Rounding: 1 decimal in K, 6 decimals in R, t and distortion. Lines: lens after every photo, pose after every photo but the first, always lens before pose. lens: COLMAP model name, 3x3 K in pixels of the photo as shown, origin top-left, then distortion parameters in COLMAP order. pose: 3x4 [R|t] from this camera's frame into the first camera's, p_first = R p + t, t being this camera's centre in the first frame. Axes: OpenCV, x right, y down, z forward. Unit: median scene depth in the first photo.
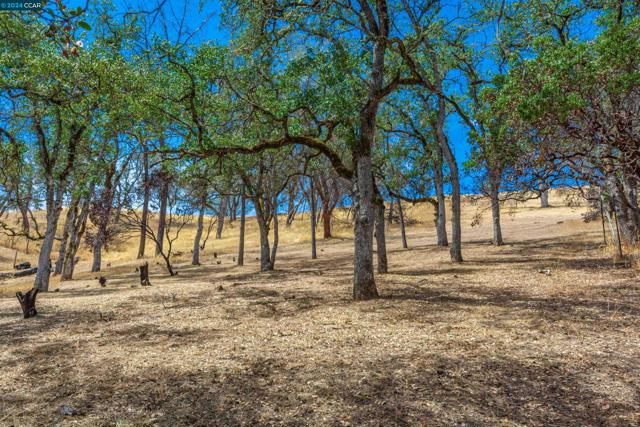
lens RADIAL K [[535.6, 0, 320.0], [0, 535.6, 213.5], [0, 0, 1]] dist [-0.006230, -0.002731]
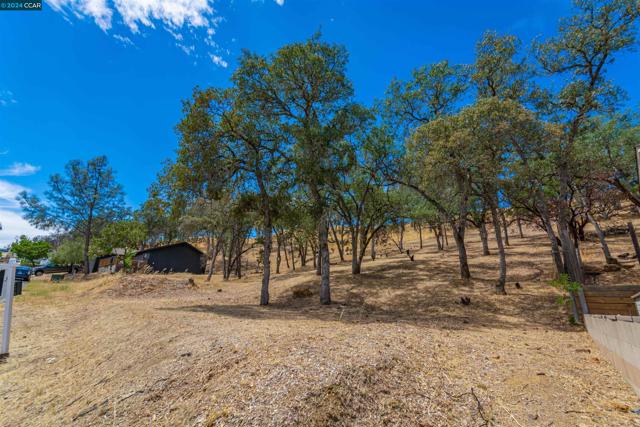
lens RADIAL K [[281.5, 0, 320.0], [0, 281.5, 213.5], [0, 0, 1]] dist [-0.011789, 0.008929]
pose [[0.951296, -0.079848, -0.297760, -0.298843], [0.071830, 0.996701, -0.037792, -0.115735], [0.299795, 0.014563, 0.953892, -0.957895]]
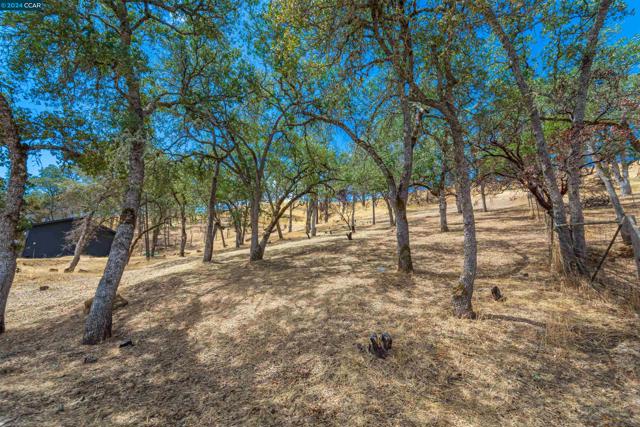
lens RADIAL K [[281.5, 0, 320.0], [0, 281.5, 213.5], [0, 0, 1]] dist [-0.011789, 0.008929]
pose [[0.978356, -0.053182, -0.199979, -0.191293], [0.064175, 0.996740, 0.048889, -0.056188], [0.196727, -0.060665, 0.978580, -0.521695]]
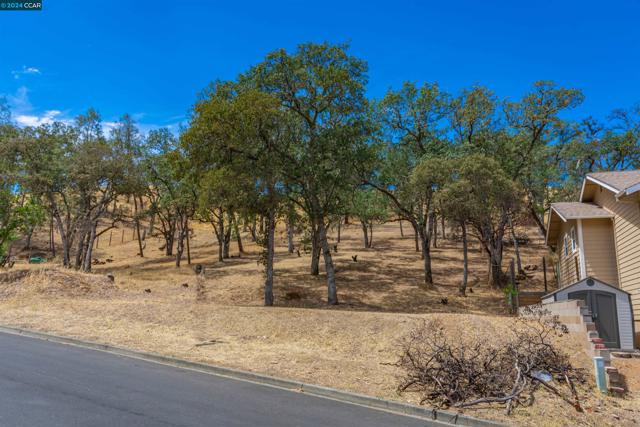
lens RADIAL K [[464.0, 0, 320.0], [0, 464.0, 213.5], [0, 0, 1]] dist [0.000556, 0.000690]
pose [[0.991546, 0.029194, 0.126431, -0.739580], [-0.038516, 0.996666, 0.071929, -0.268433], [-0.123910, -0.076190, 0.989364, -1.566253]]
